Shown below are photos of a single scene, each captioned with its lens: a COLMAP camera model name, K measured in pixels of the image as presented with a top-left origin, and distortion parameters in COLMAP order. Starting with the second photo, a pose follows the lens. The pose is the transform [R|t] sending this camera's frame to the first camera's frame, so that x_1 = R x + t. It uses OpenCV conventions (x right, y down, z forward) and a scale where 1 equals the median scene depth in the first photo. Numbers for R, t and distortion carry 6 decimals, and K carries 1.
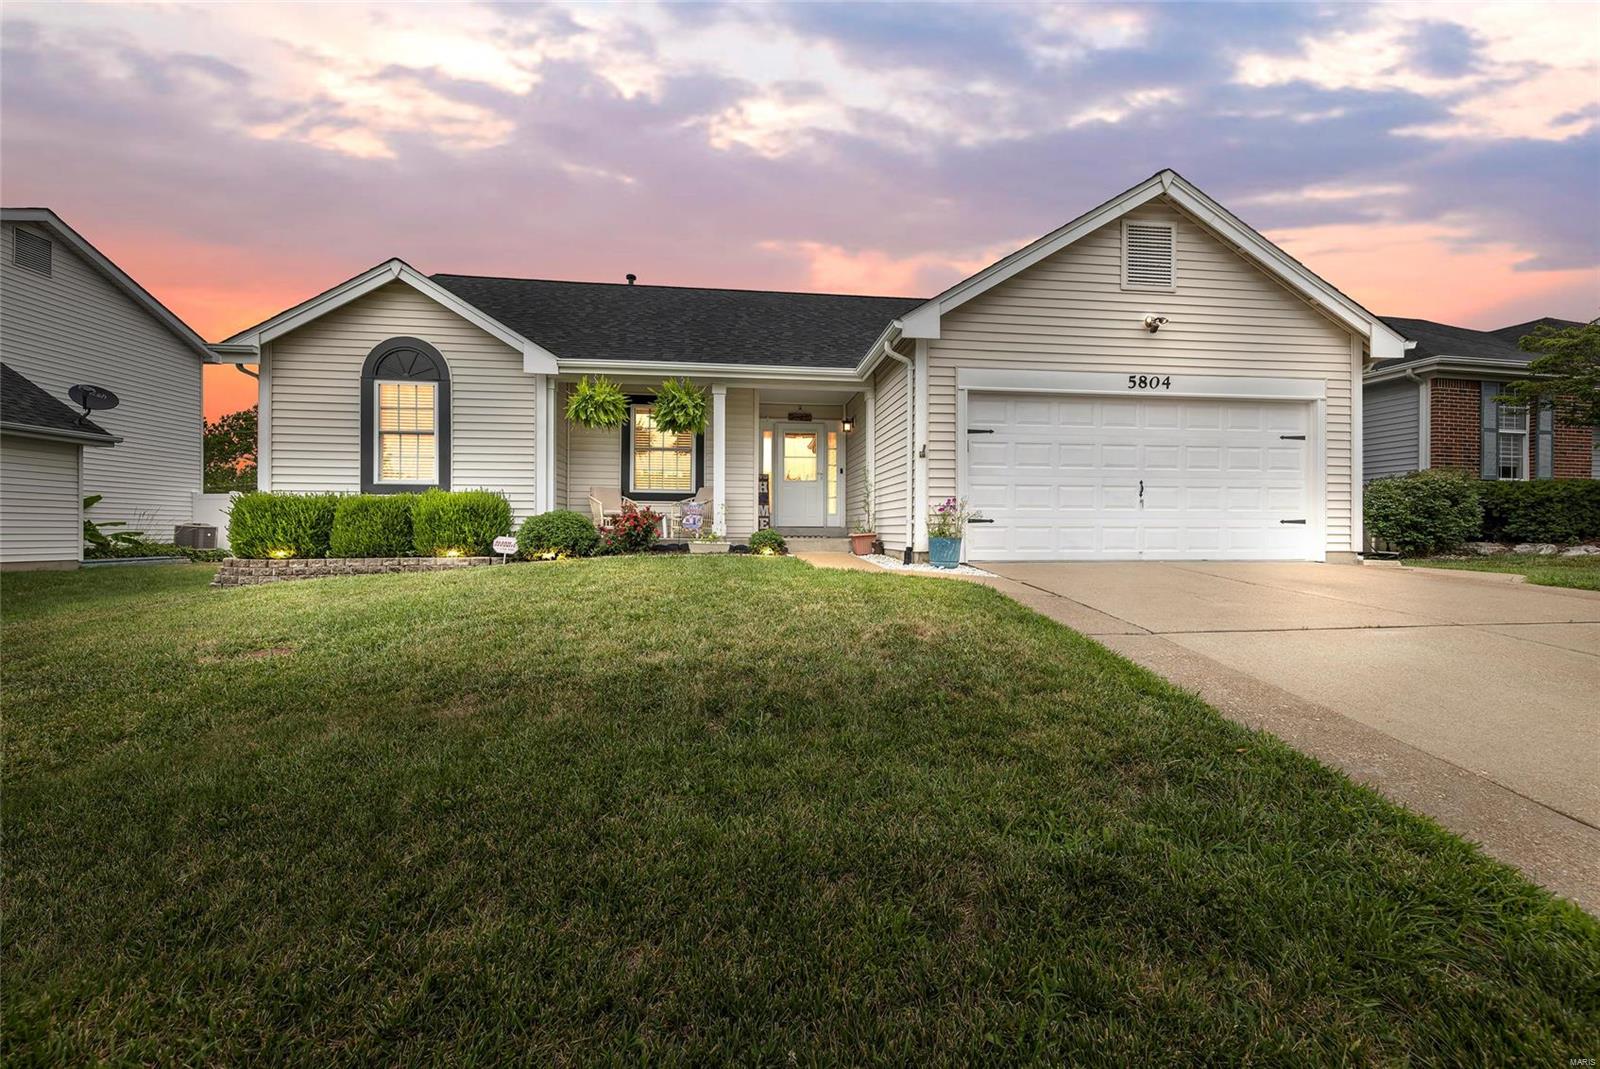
lens RADIAL K [[601.9, 0, 802.0], [0, 601.9, 530.3], [0, 0, 1]] dist [0.002758, 0.000207]
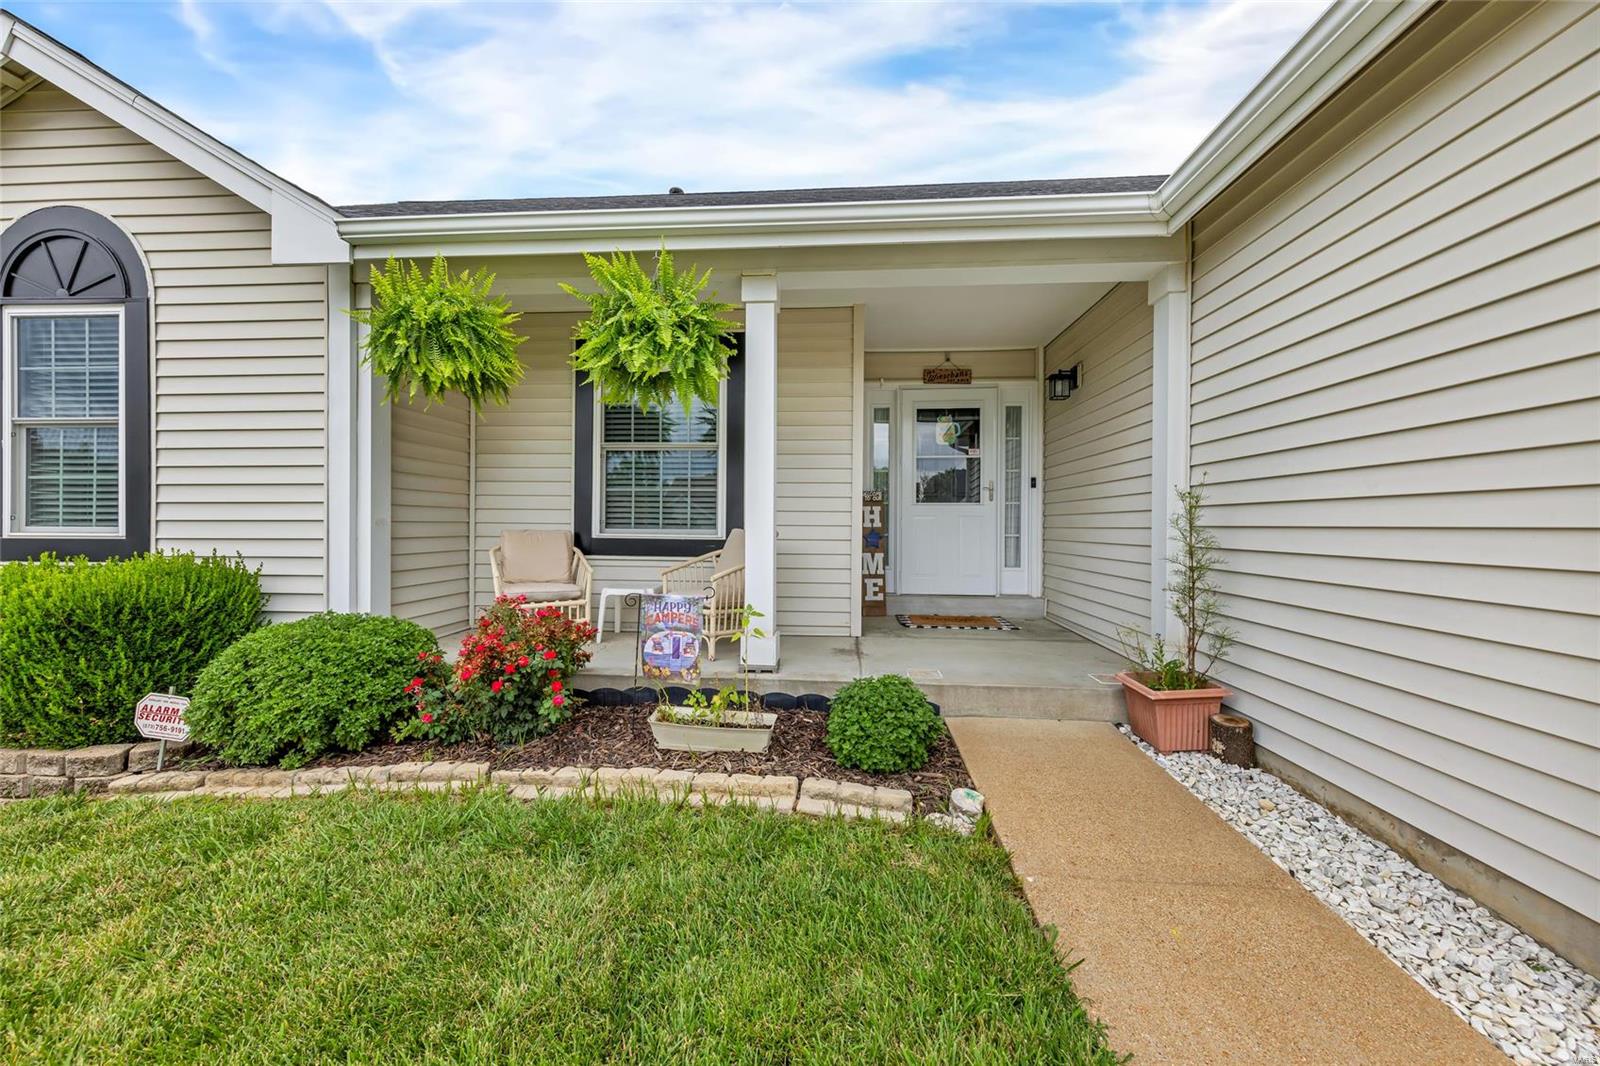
lens RADIAL K [[601.9, 0, 802.0], [0, 601.9, 528.8], [0, 0, 1]] dist [0.002758, 0.000207]
pose [[0.983287, 0.003122, -0.182037, -0.041786], [-0.002333, 0.999987, 0.004551, -0.087656], [0.182049, -0.004050, 0.983281, 0.669322]]
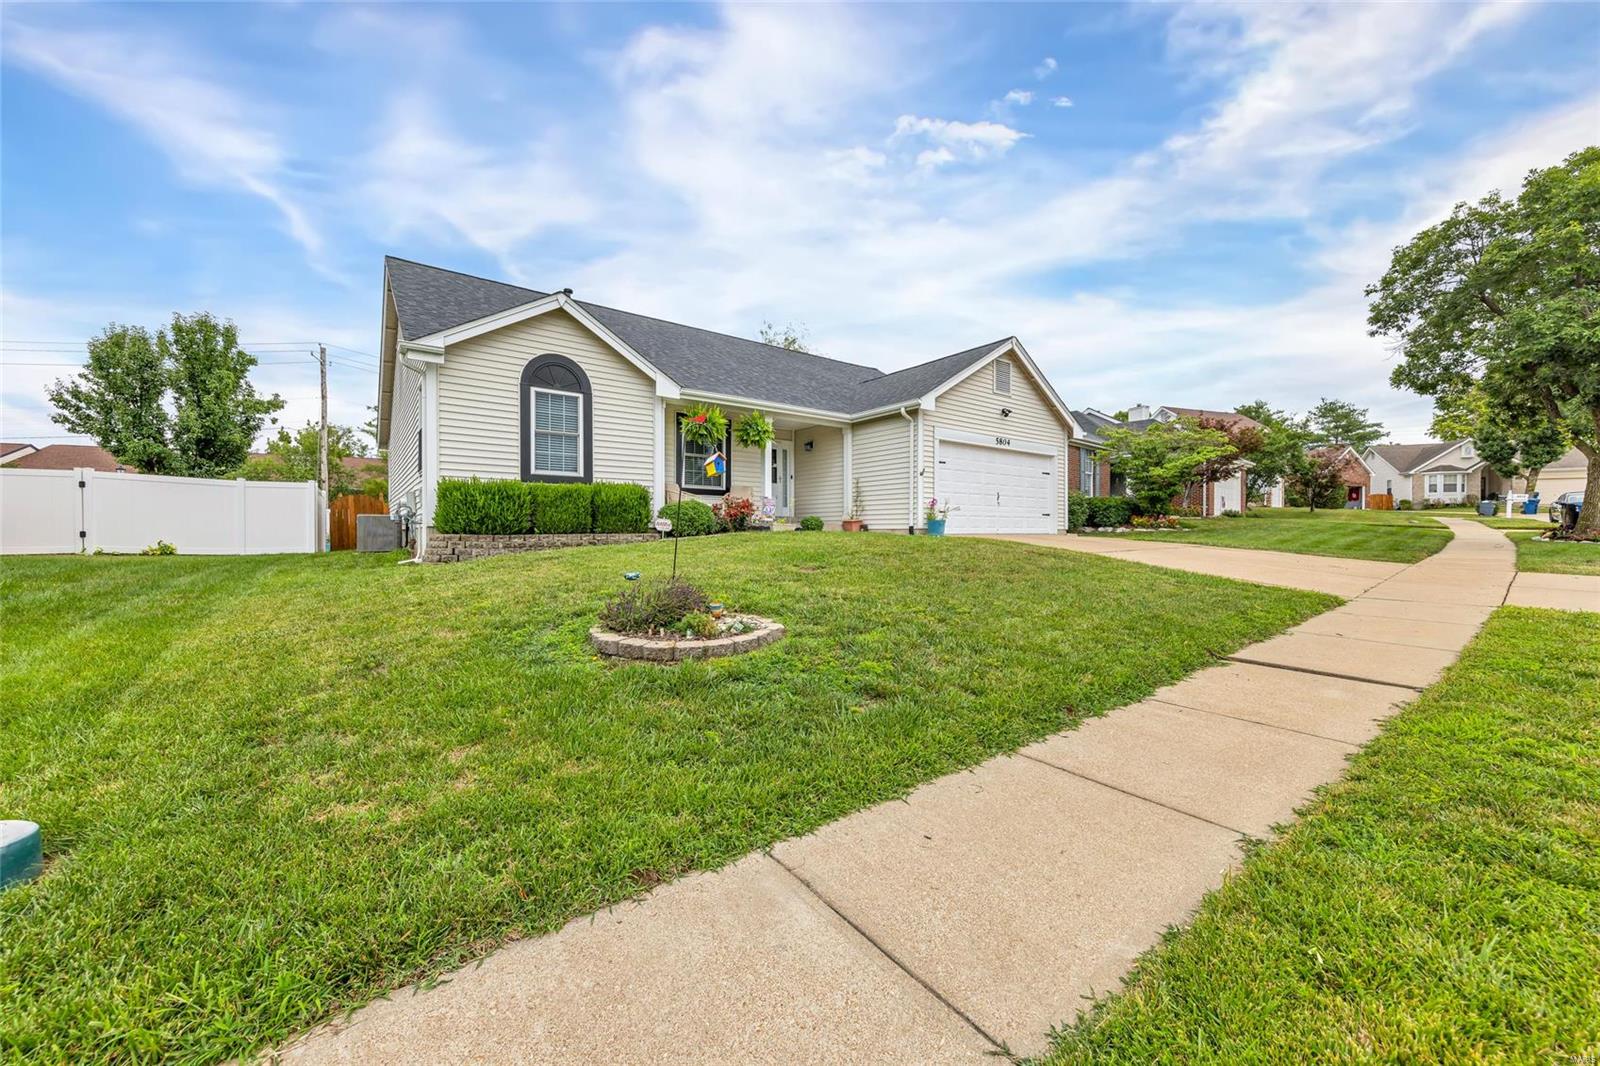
lens RADIAL K [[578.1, 0, 798.9], [0, 578.1, 523.7], [0, 0, 1]] dist [0.000809, 0.000064]
pose [[0.866678, 0.004915, 0.498843, -0.828089], [-0.000177, 0.999954, -0.009544, 0.032575], [-0.498868, 0.008184, 0.866640, -0.254647]]
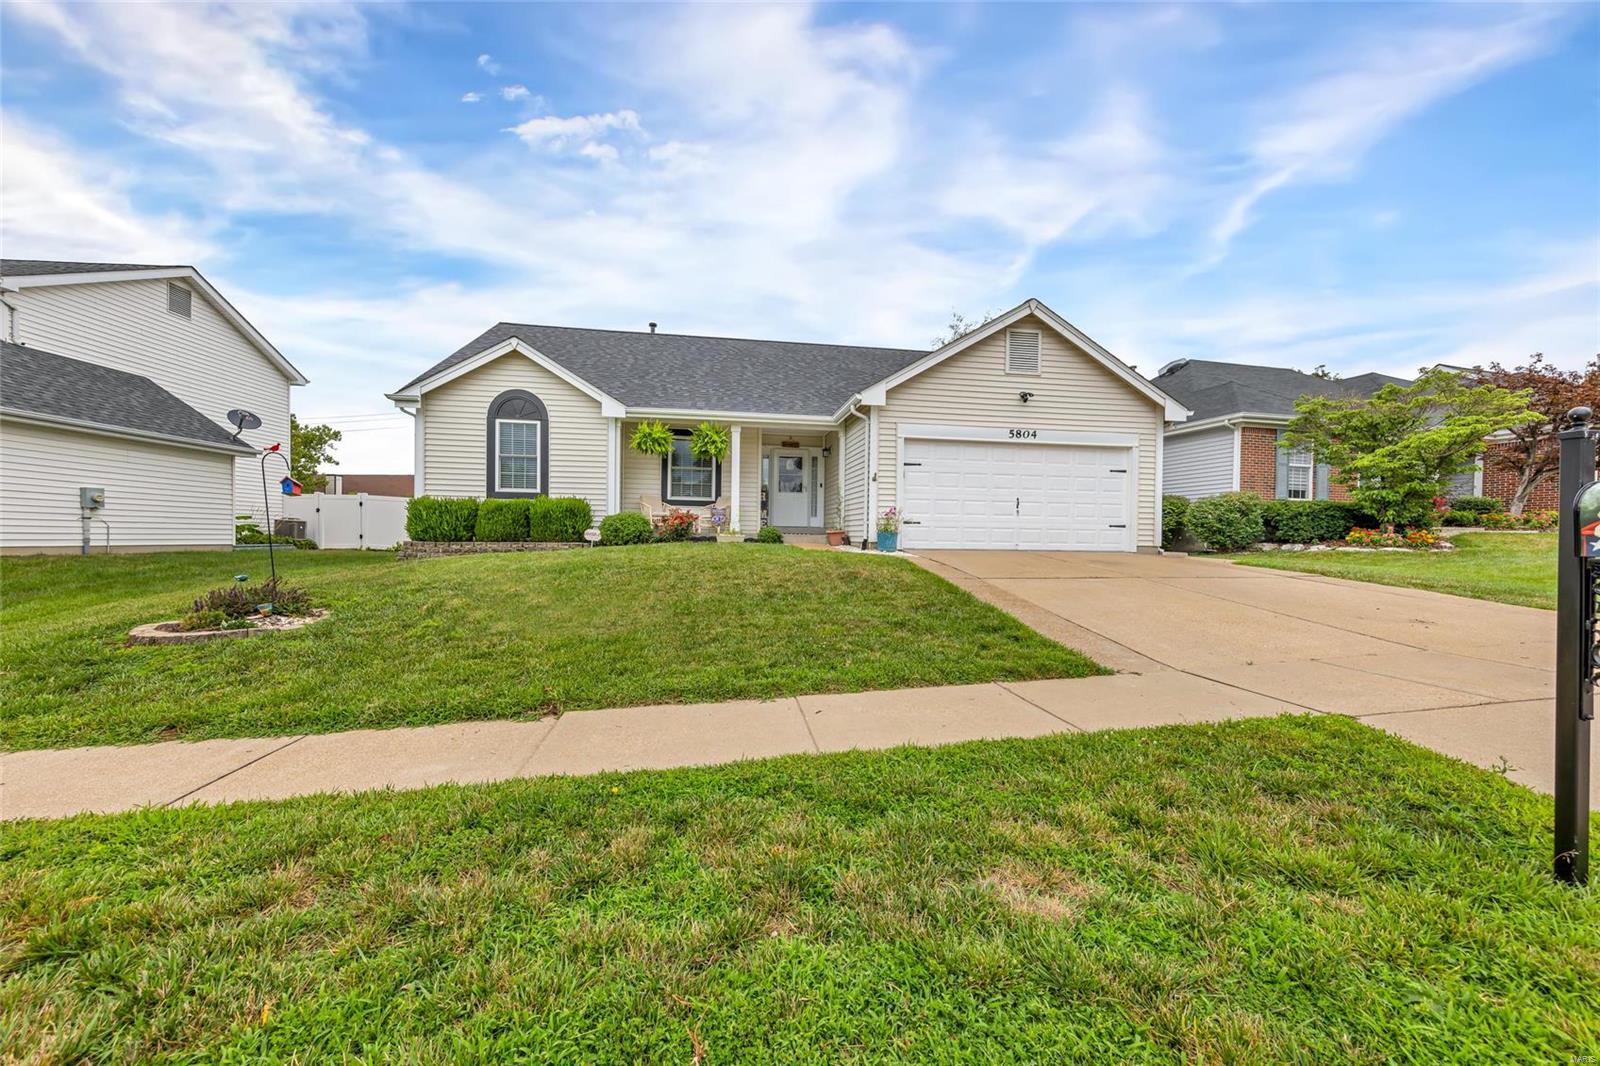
lens RADIAL K [[595.1, 0, 799.5], [0, 595.1, 537.1], [0, 0, 1]] dist [0.009193, 0.000087]
pose [[0.999312, 0.012950, 0.034748, -0.036356], [-0.013076, 0.999909, 0.003384, 0.017188], [-0.034701, -0.003836, 0.999390, -0.447269]]
